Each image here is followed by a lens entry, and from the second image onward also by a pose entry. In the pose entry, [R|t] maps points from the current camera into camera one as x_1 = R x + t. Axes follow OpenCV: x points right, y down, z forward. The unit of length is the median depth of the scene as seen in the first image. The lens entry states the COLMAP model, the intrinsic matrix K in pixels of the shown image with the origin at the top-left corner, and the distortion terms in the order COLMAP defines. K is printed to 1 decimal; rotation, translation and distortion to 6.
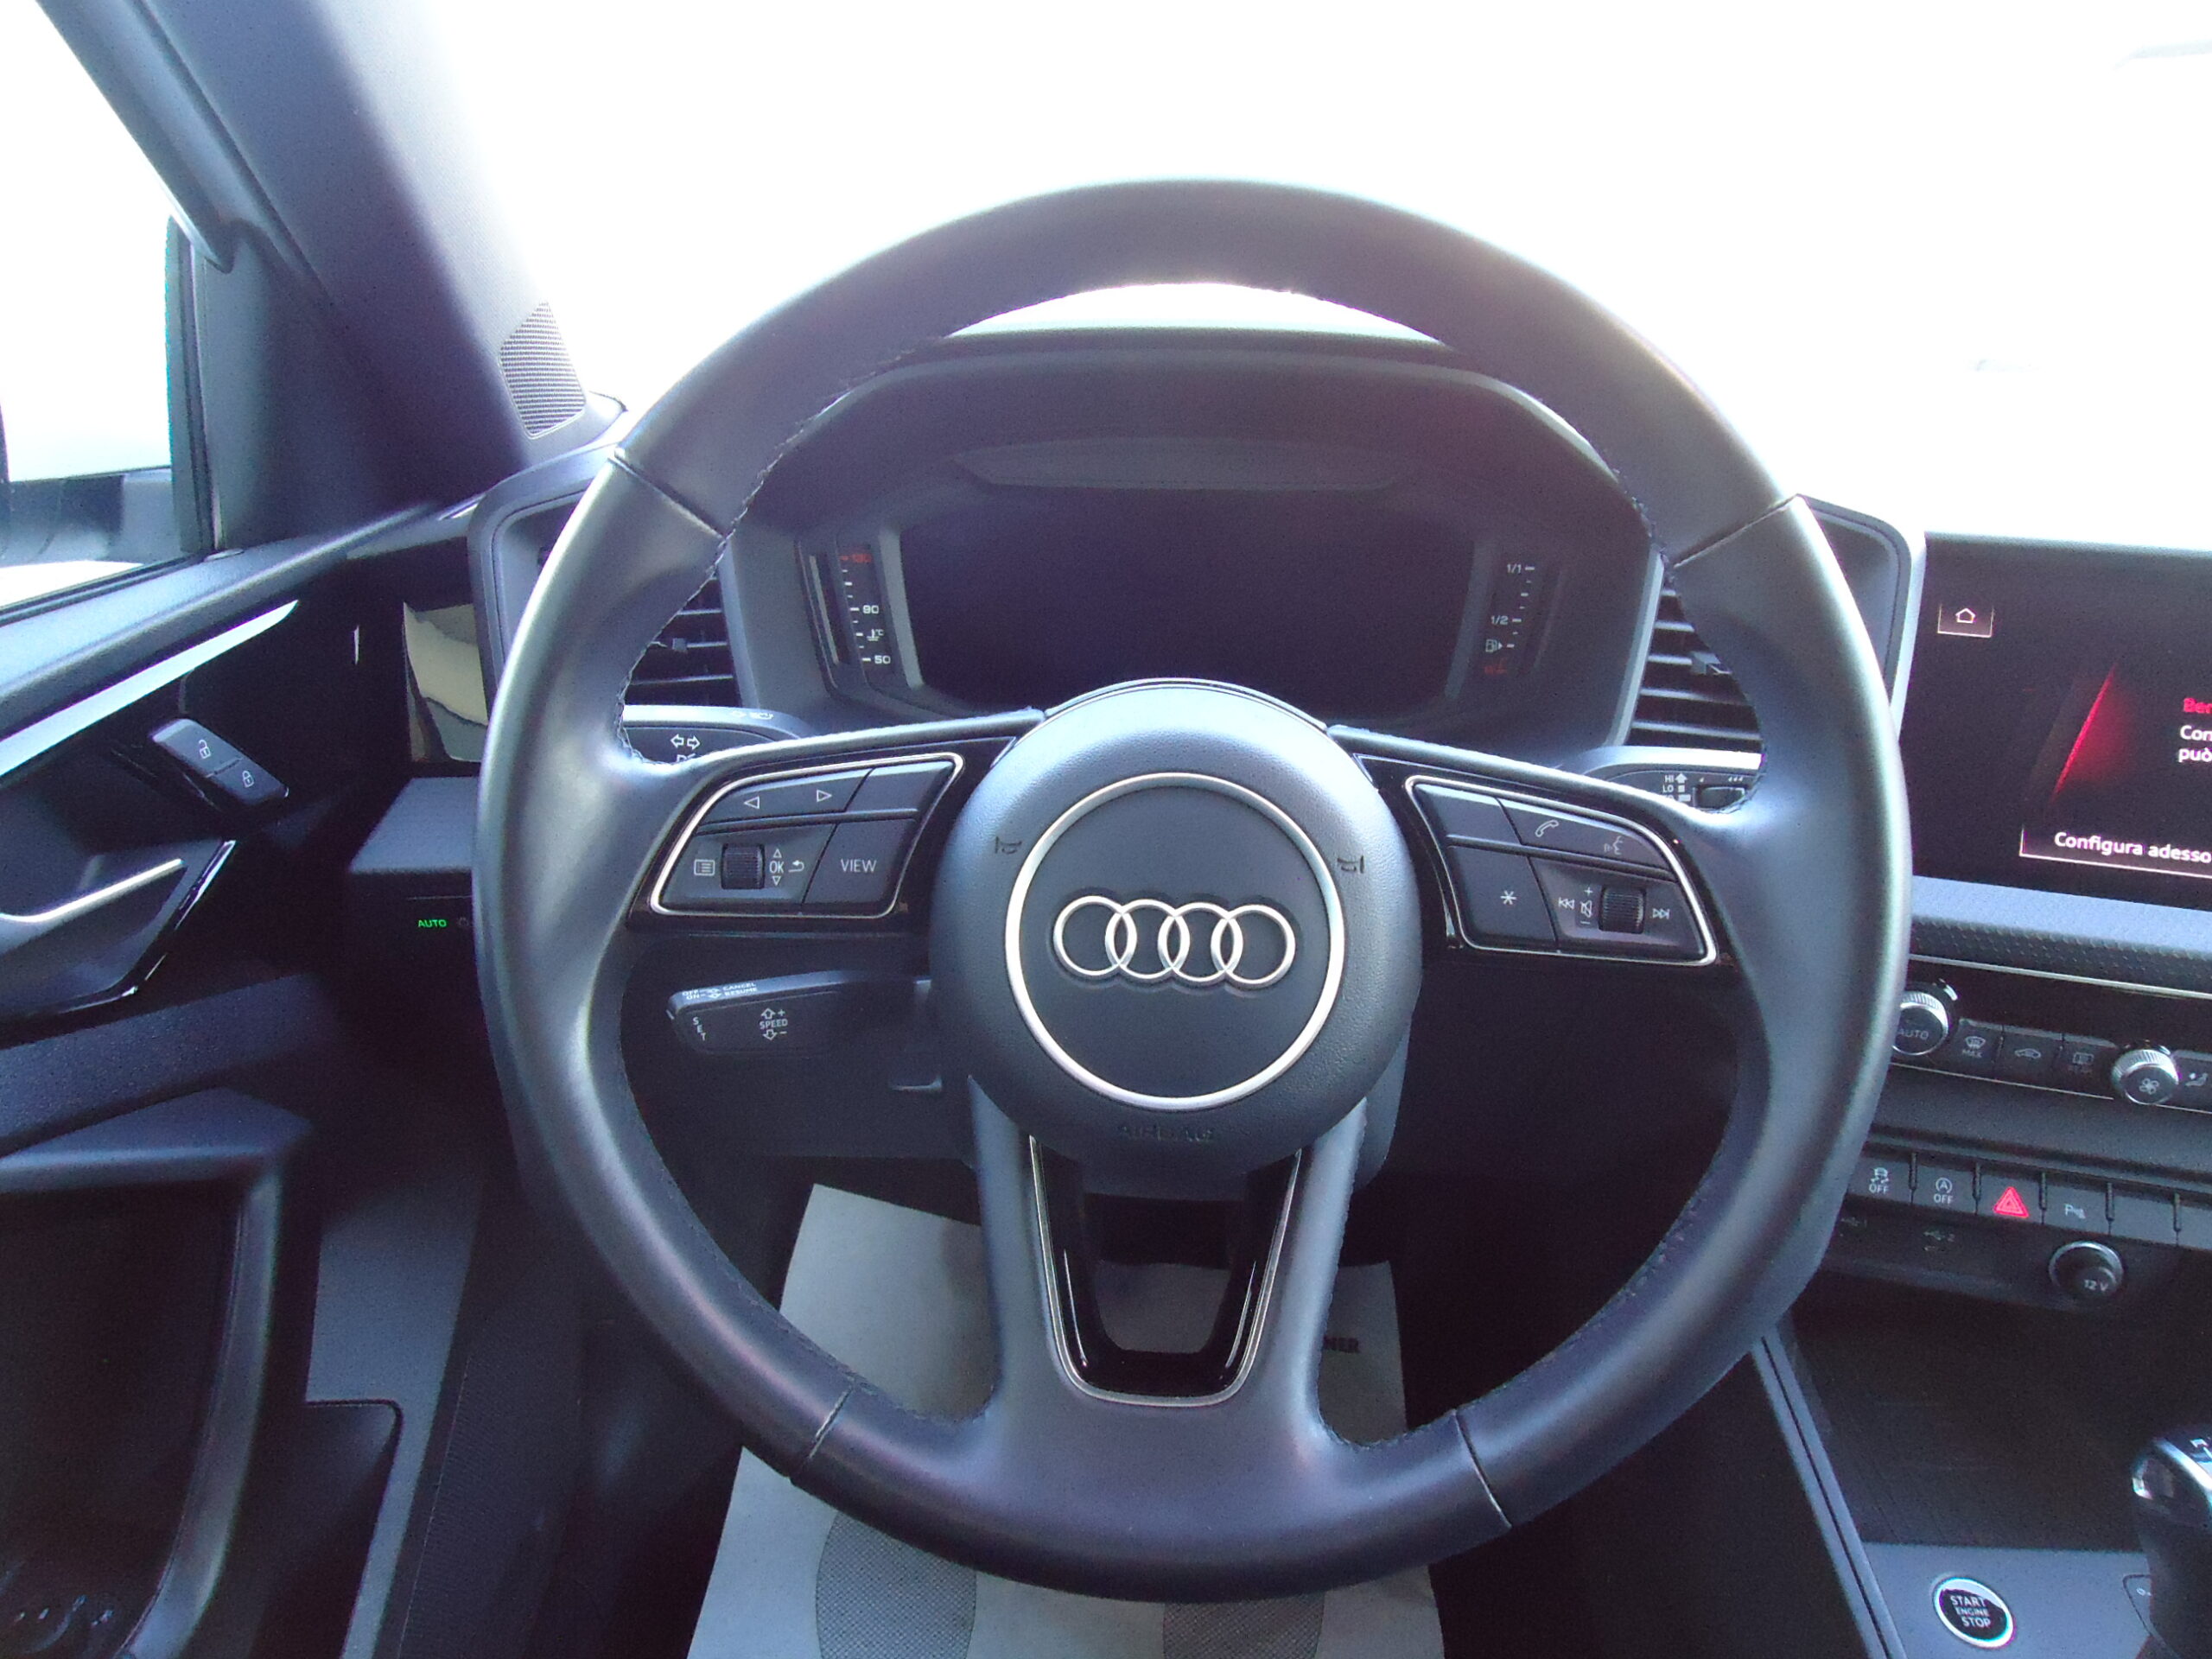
lens RADIAL K [[1615.7, 0, 1106.0], [0, 1615.7, 829.5], [0, 0, 1]] dist [-0.009634, 0.000360]
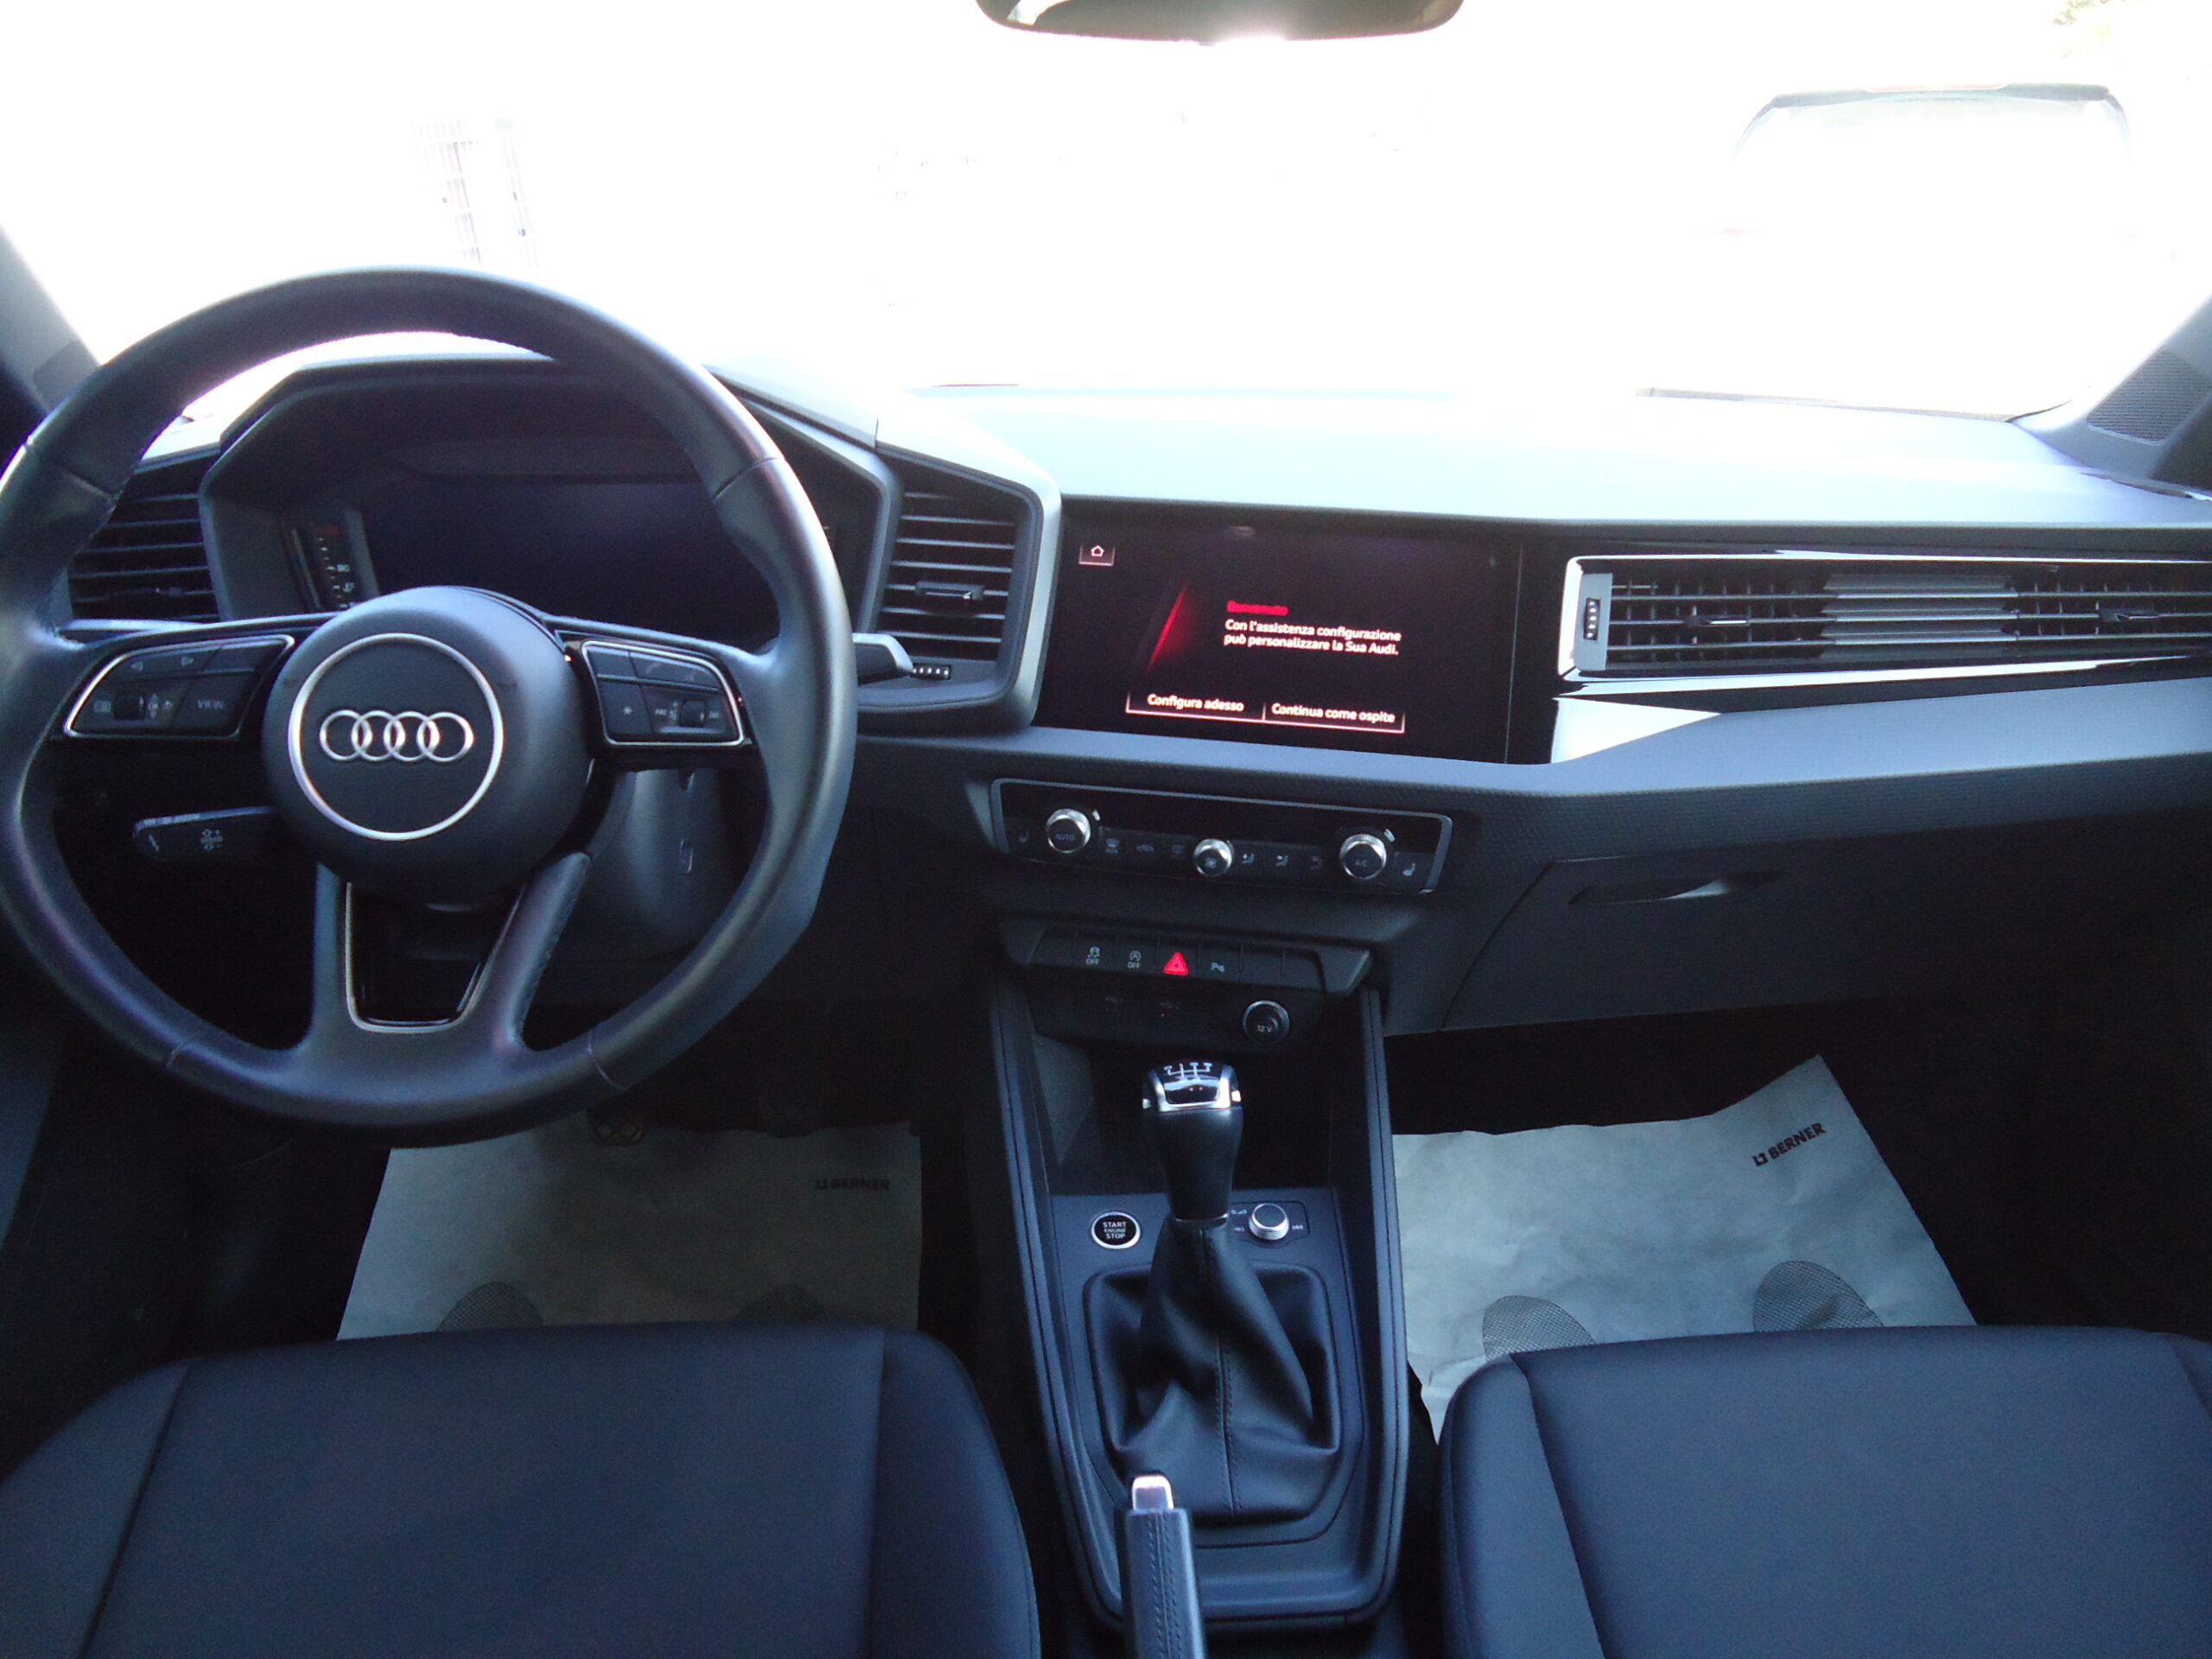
lens RADIAL K [[1615.7, 0, 1106.0], [0, 1615.7, 829.5], [0, 0, 1]] dist [-0.009634, 0.000360]
pose [[0.993813, -0.036169, 0.105010, 0.527713], [0.037615, 0.999222, -0.011822, 0.189797], [-0.104501, 0.015699, 0.994401, -0.625207]]
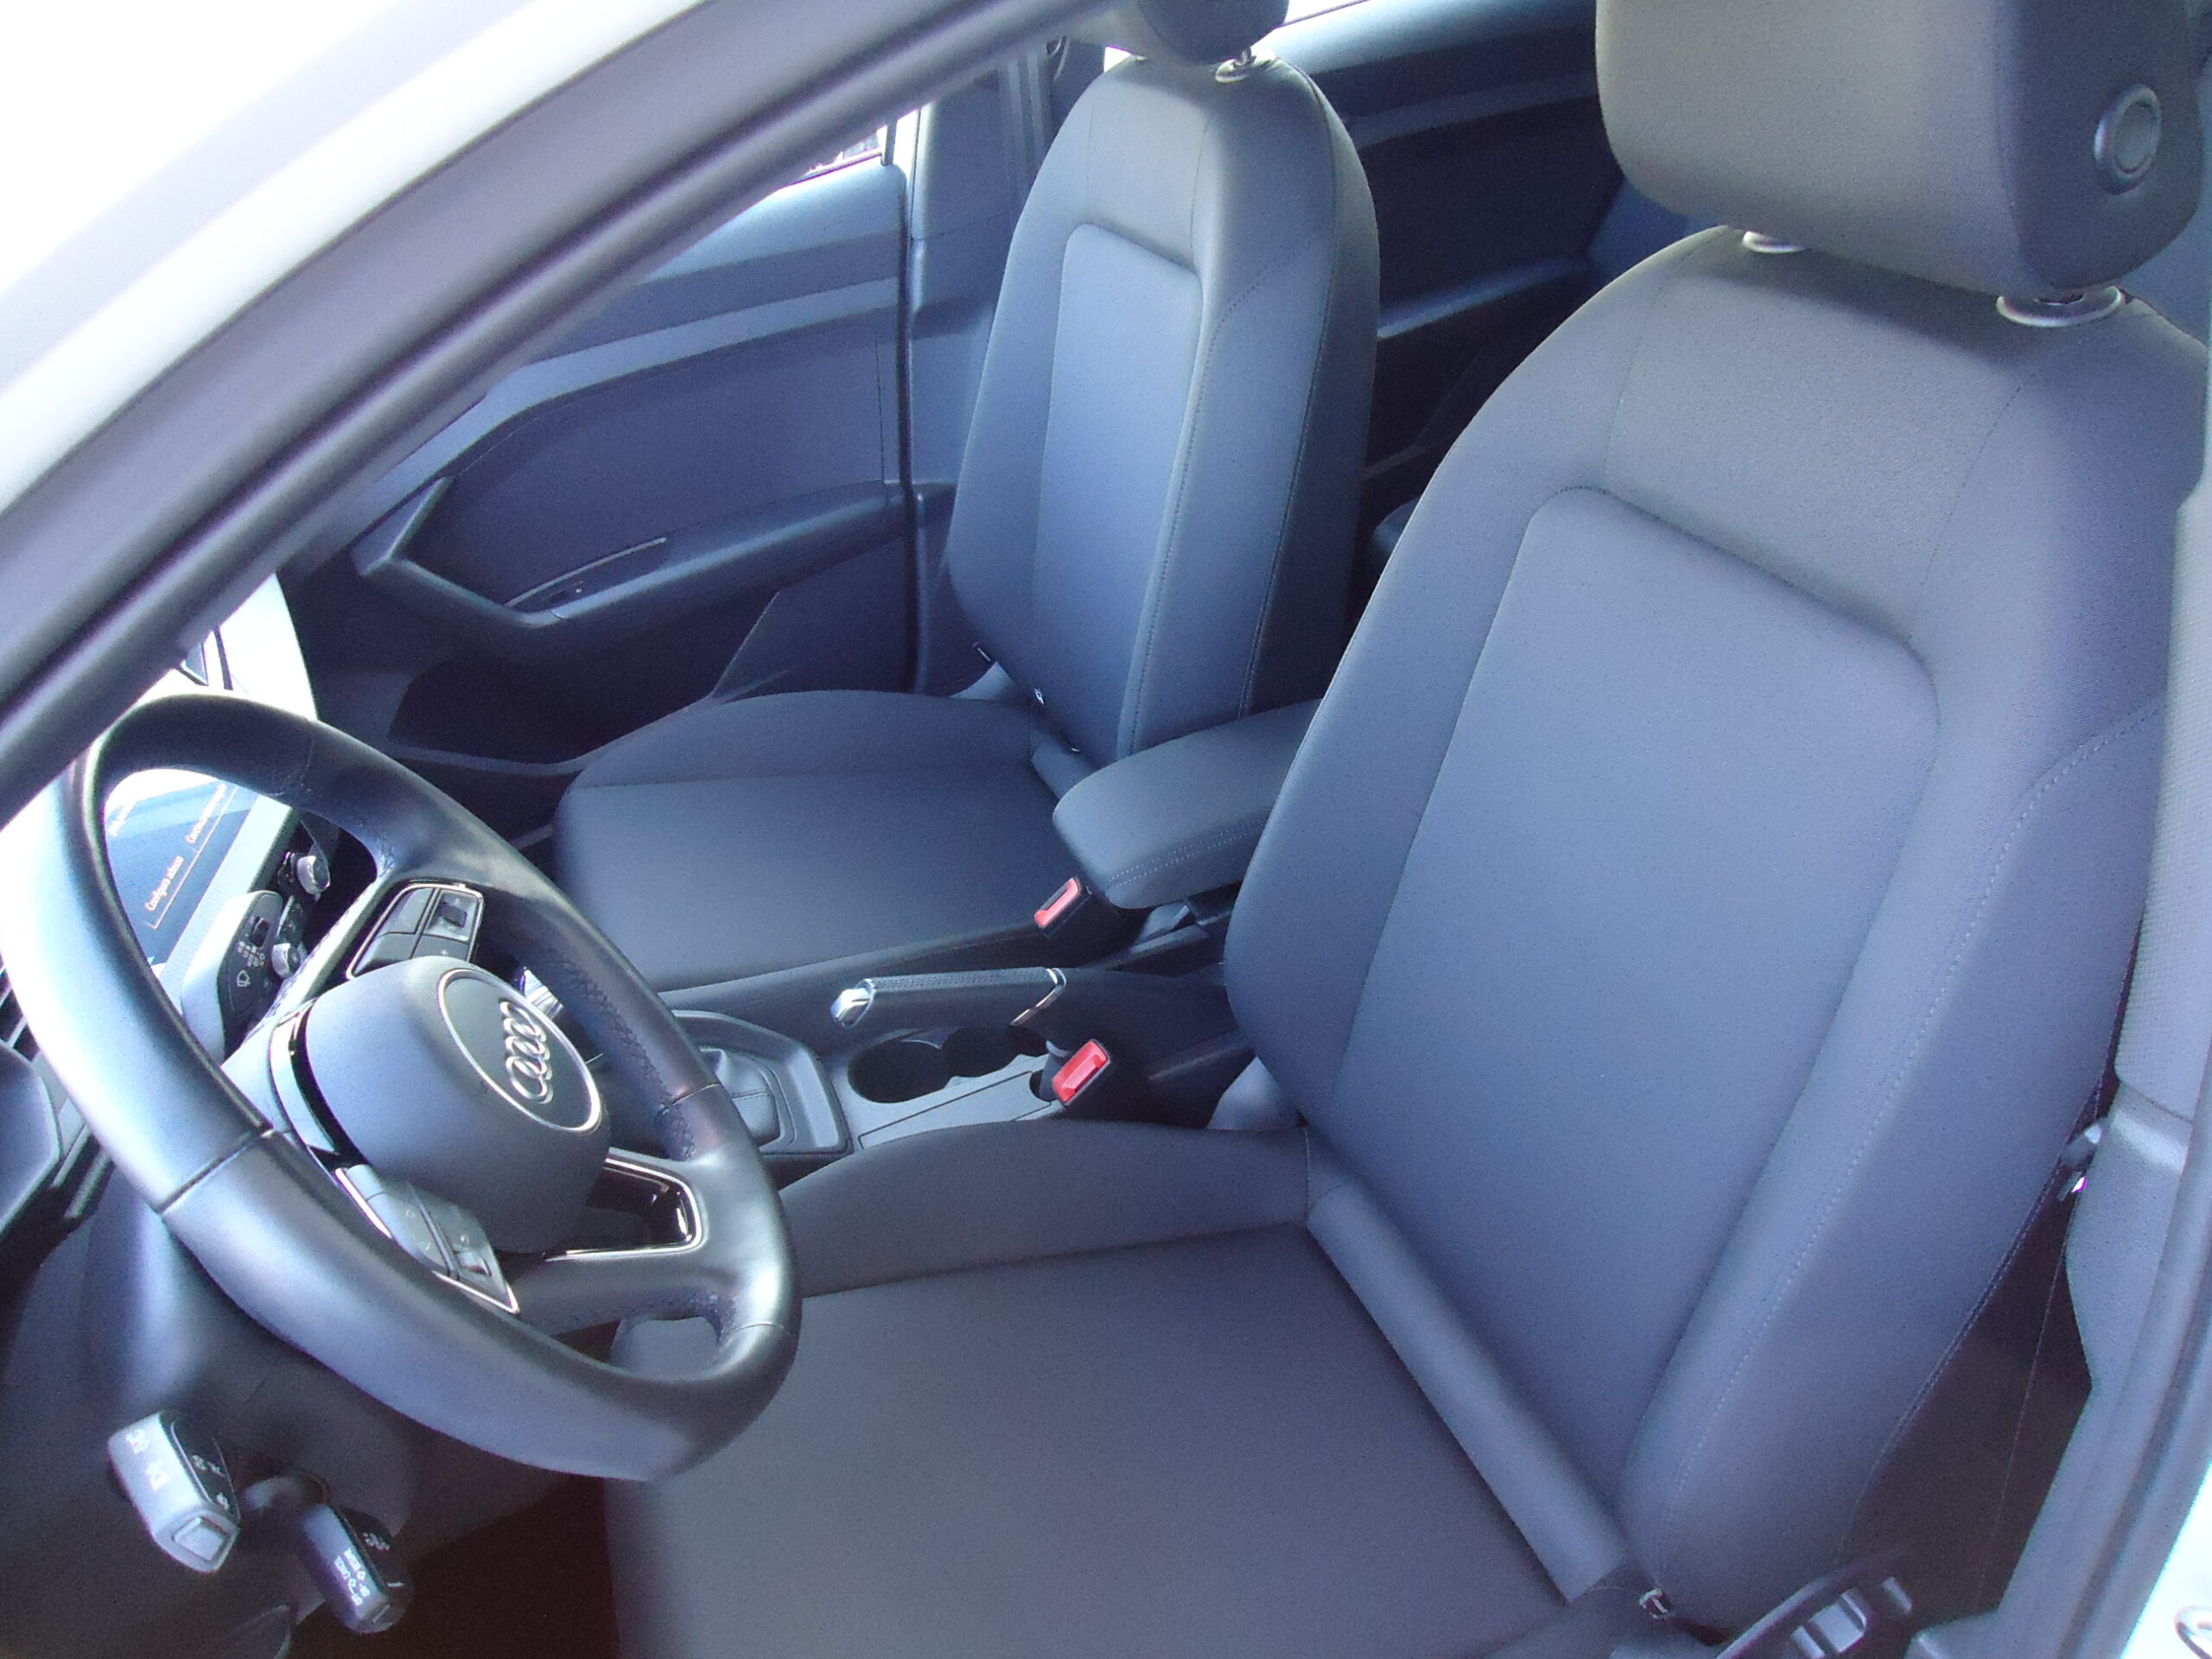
lens RADIAL K [[1615.7, 0, 1106.0], [0, 1615.7, 829.5], [0, 0, 1]] dist [-0.009634, 0.000360]
pose [[-0.417689, -0.465323, 0.780392, -1.226261], [0.514435, 0.586857, 0.625265, -0.692603], [-0.748928, 0.662627, -0.005745, 0.400072]]
